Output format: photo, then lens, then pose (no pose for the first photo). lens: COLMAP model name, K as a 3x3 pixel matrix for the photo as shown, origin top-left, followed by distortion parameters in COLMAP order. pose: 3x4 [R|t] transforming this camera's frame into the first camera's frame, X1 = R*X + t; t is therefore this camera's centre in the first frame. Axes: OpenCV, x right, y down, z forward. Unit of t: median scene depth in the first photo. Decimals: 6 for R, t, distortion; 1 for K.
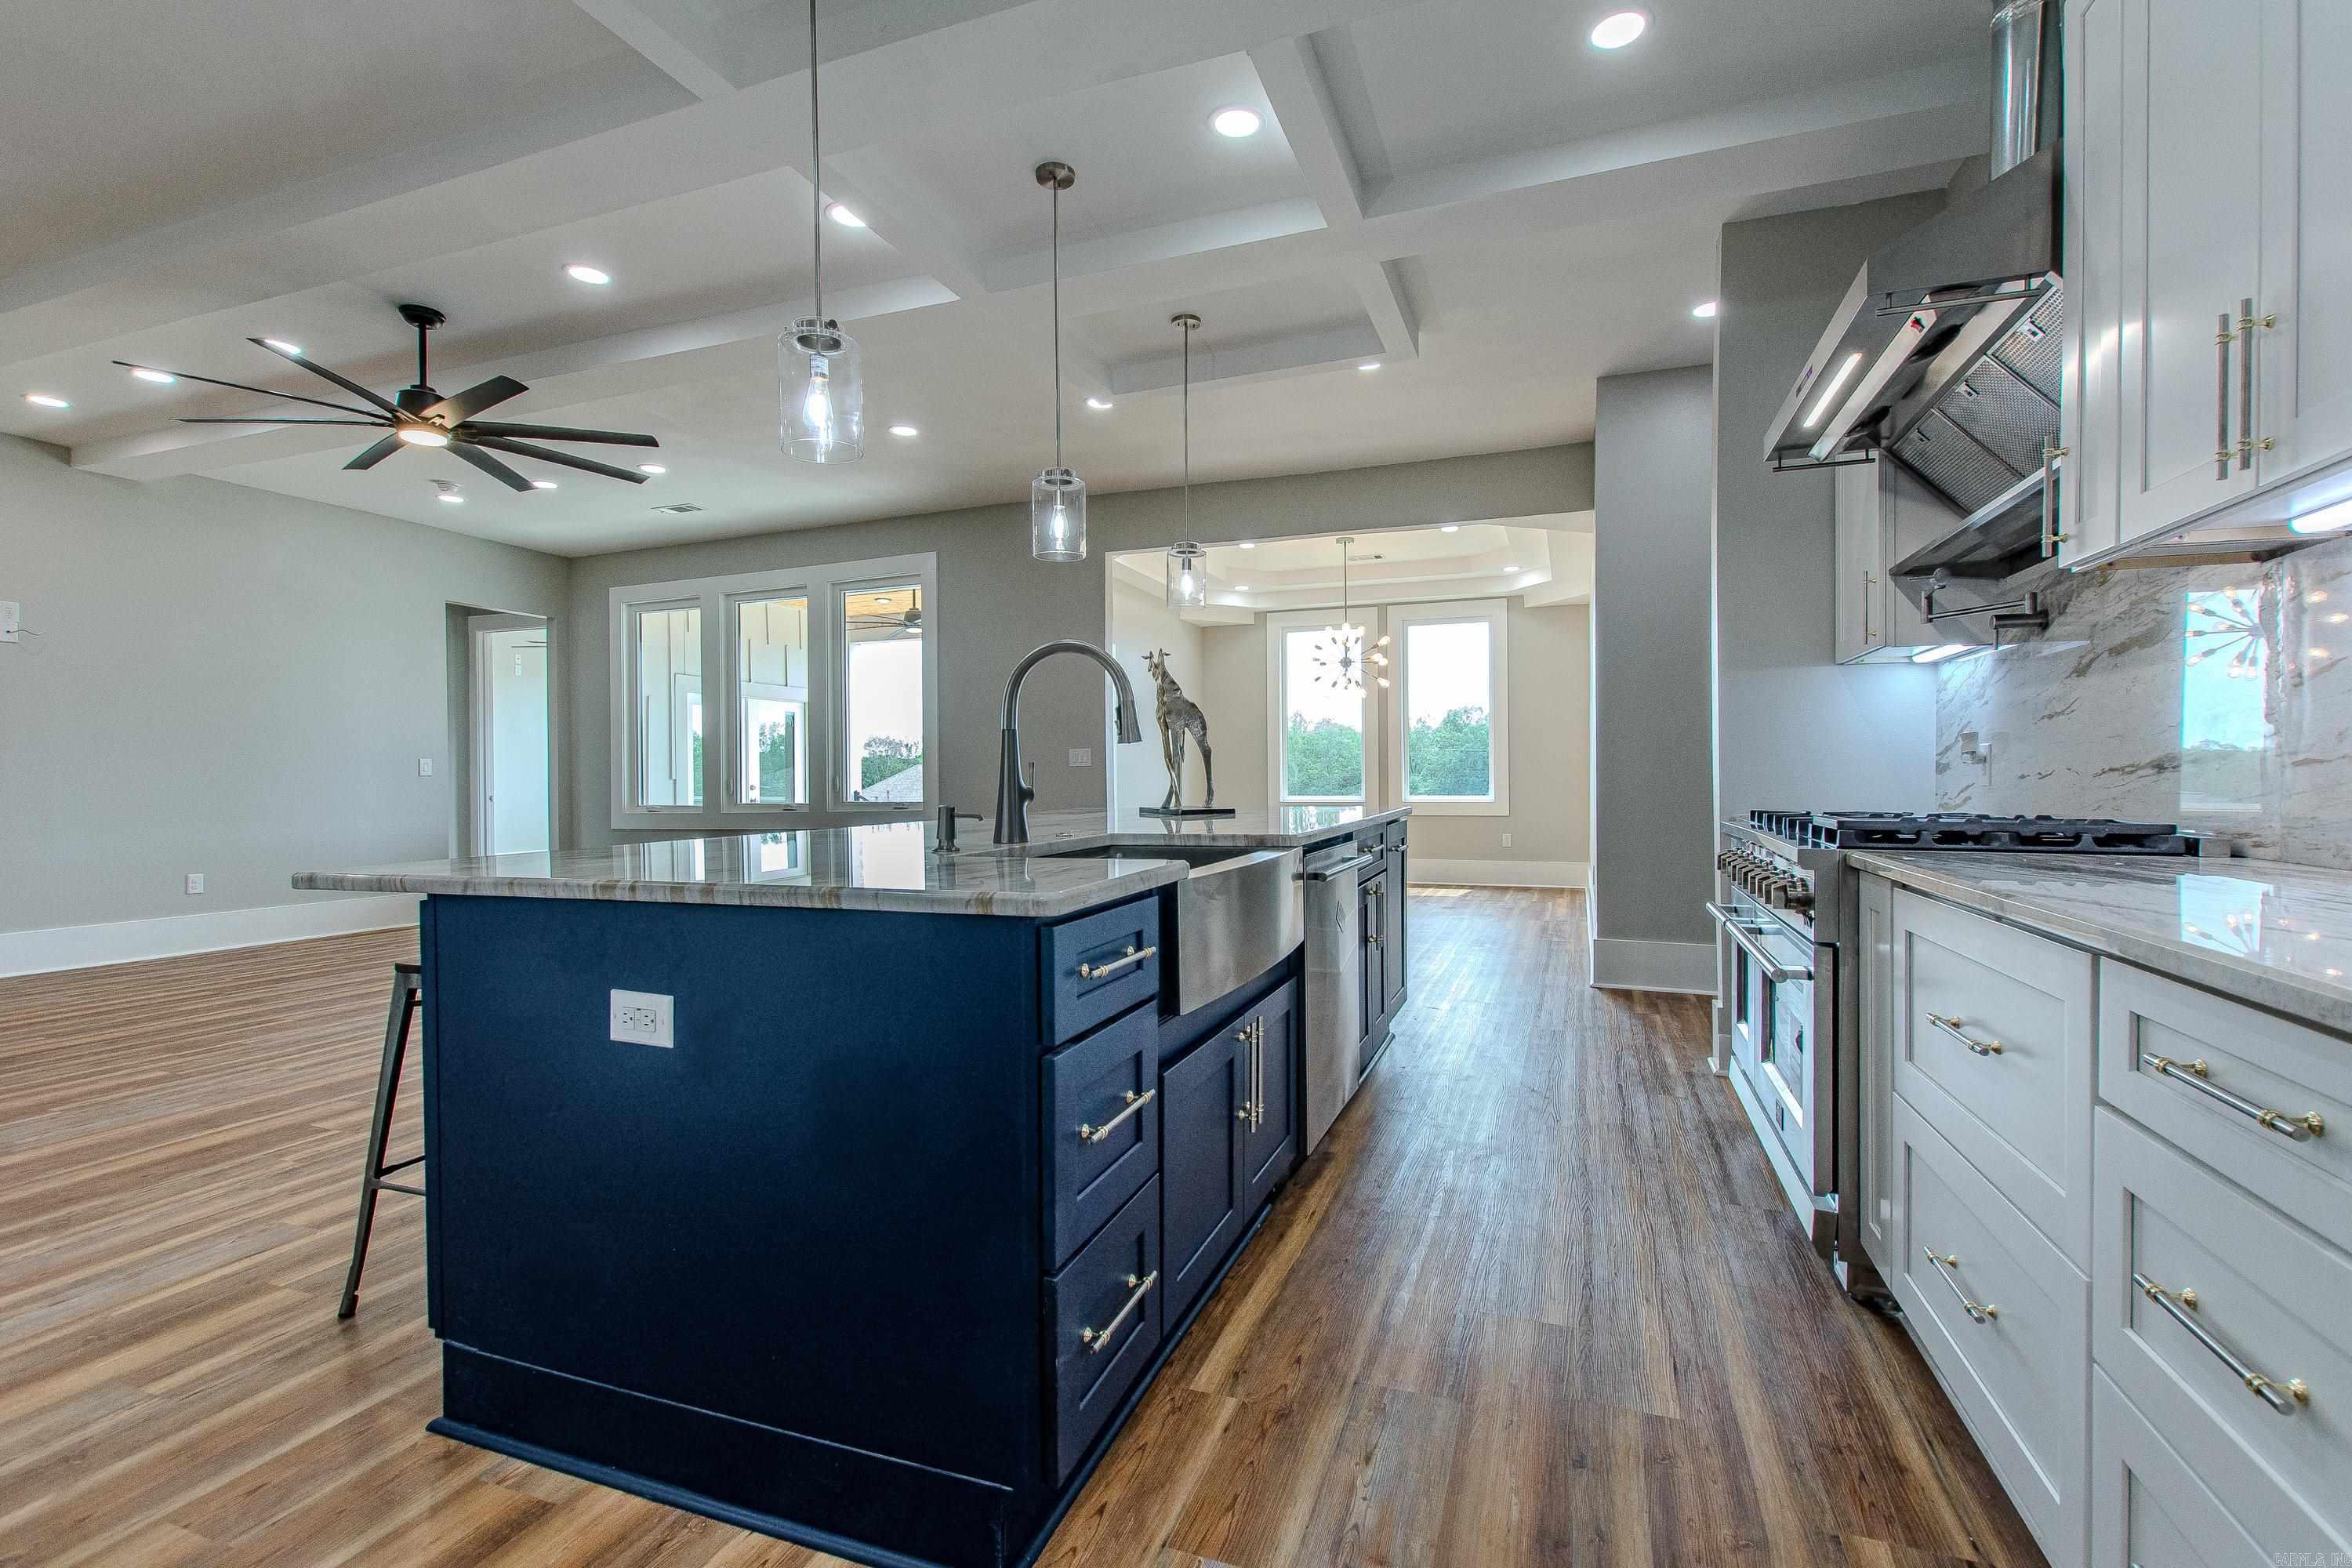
lens RADIAL K [[1026.3, 0, 1183.9], [0, 1026.3, 784.7], [0, 0, 1]] dist [0.001820, -0.000266]
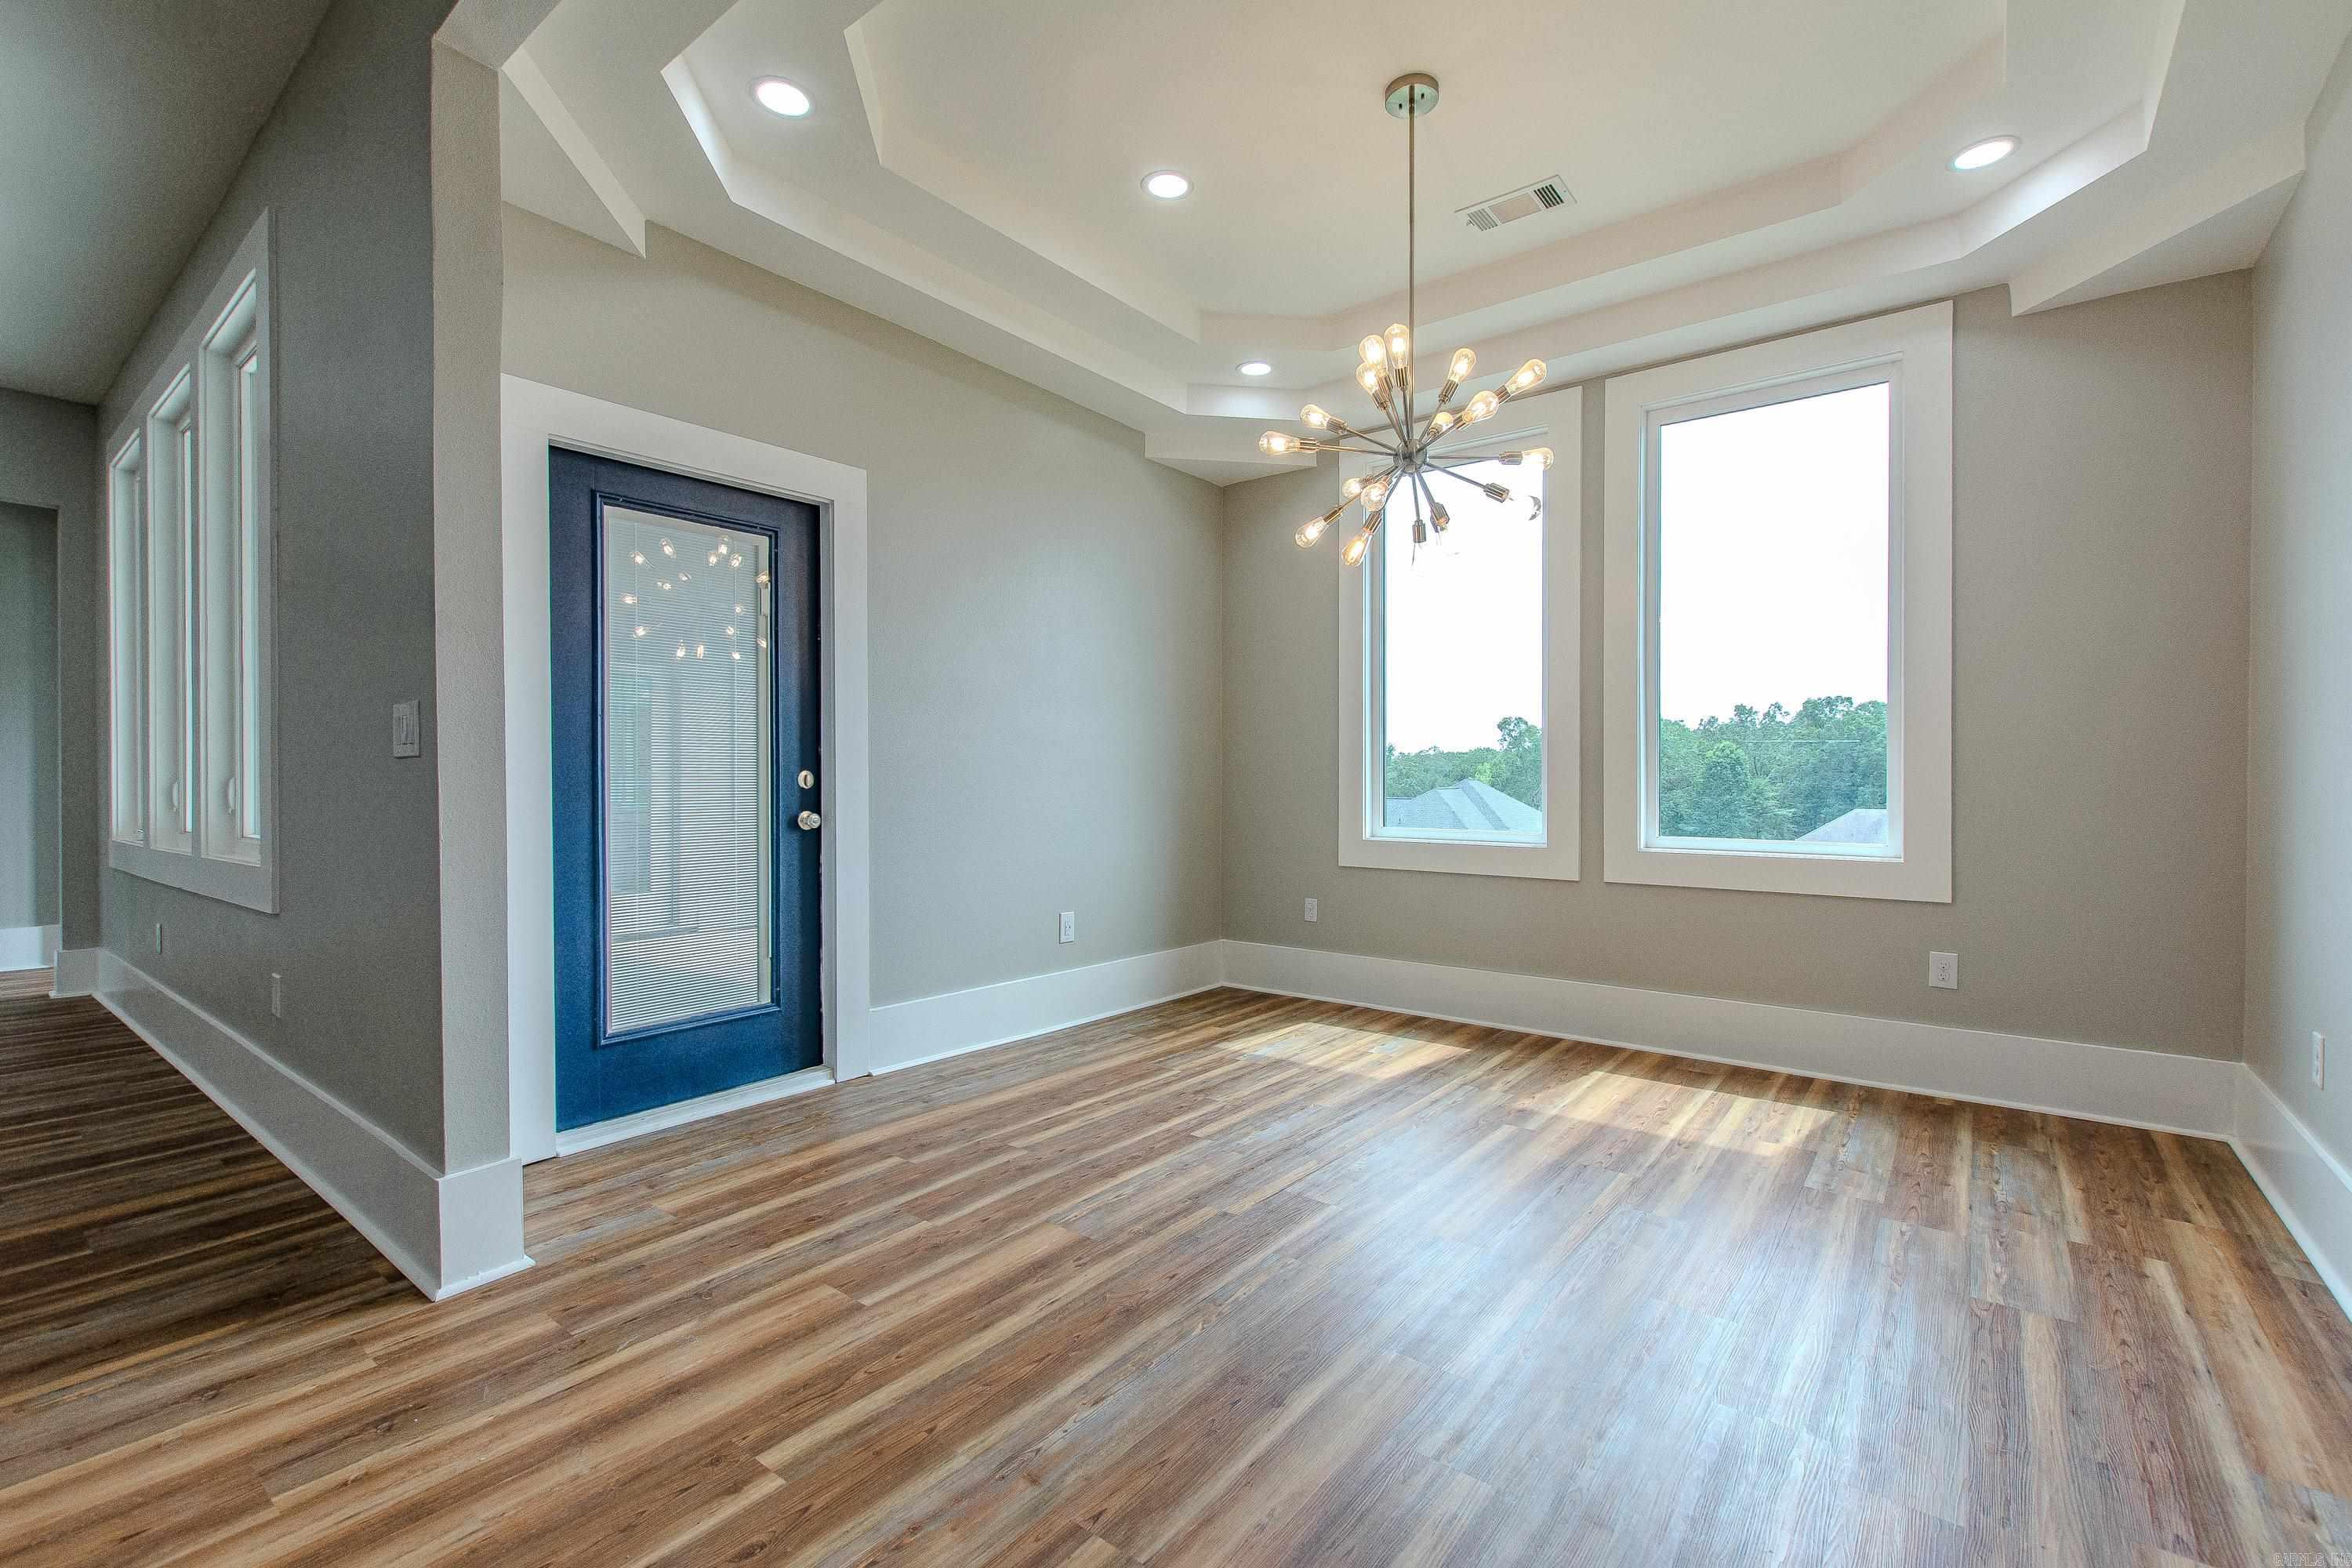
lens RADIAL K [[1026.3, 0, 1134.3], [0, 1026.3, 789.9], [0, 0, 1]] dist [0.001820, -0.000266]
pose [[0.946989, 0.014313, -0.320948, 0.150781], [-0.012530, 0.999892, 0.007618, -0.006222], [0.321022, -0.003193, 0.947066, 0.531097]]
